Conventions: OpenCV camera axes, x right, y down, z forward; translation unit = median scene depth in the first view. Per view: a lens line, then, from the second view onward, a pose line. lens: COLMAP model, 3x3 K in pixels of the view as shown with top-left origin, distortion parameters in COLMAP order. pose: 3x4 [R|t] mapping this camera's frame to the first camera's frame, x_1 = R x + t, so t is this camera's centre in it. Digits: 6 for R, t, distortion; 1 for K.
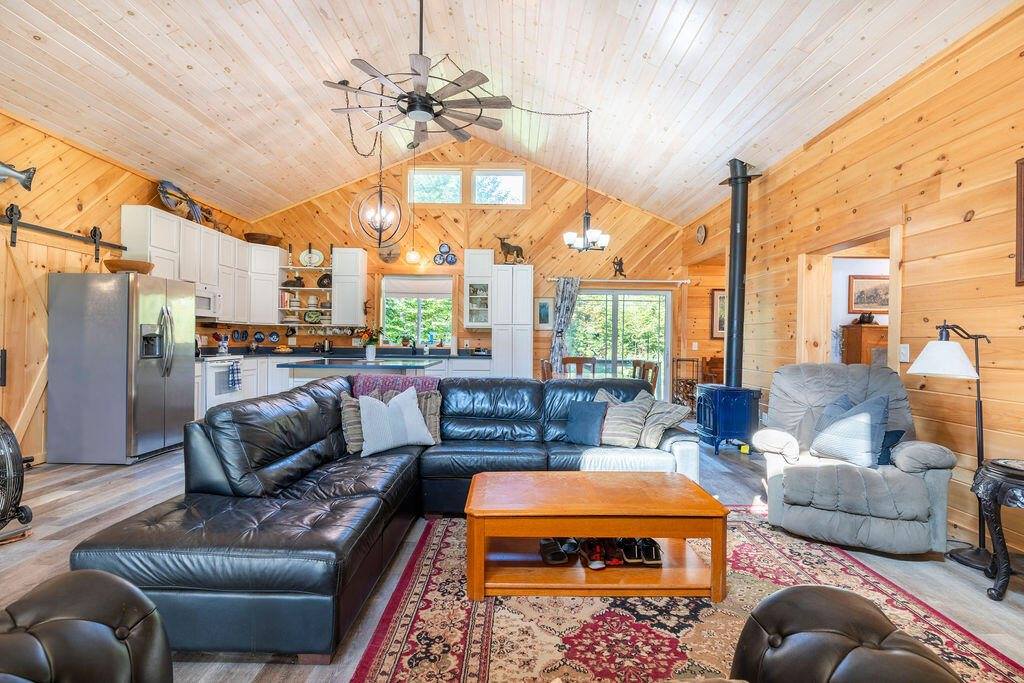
lens RADIAL K [[481.7, 0, 506.6], [0, 481.7, 338.8], [0, 0, 1]] dist [-0.000893, 0.000862]
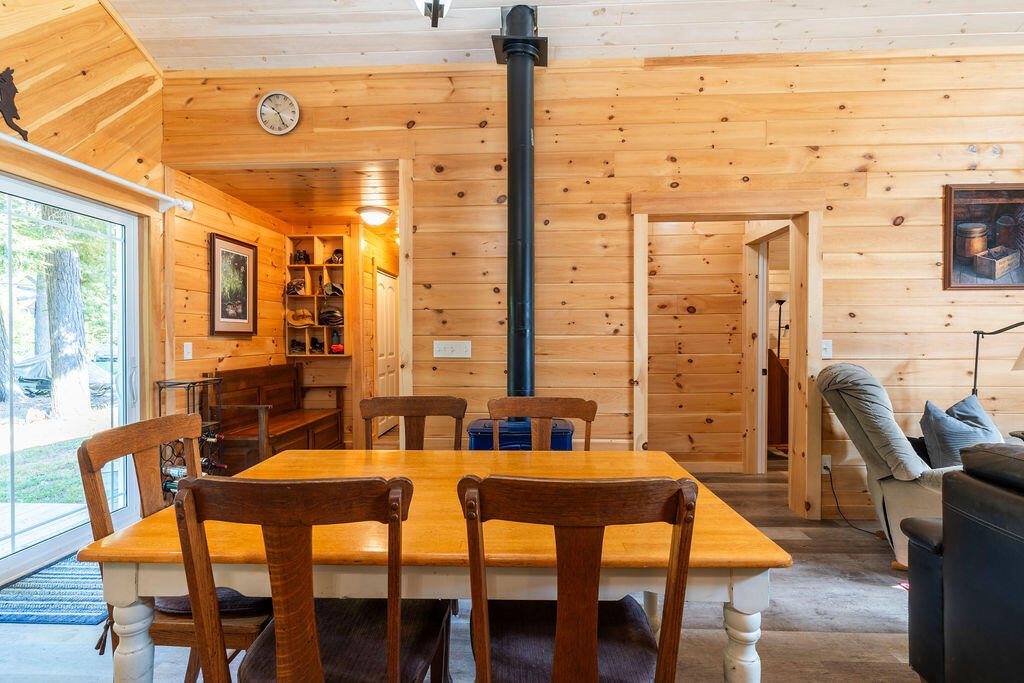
lens RADIAL K [[481.7, 0, 513.2], [0, 481.7, 339.2], [0, 0, 1]] dist [-0.000893, 0.000862]
pose [[0.028057, -0.025331, 0.999285, -0.113862], [0.002655, 0.999677, 0.025267, -0.012784], [-0.999603, 0.001944, 0.028115, 1.331435]]
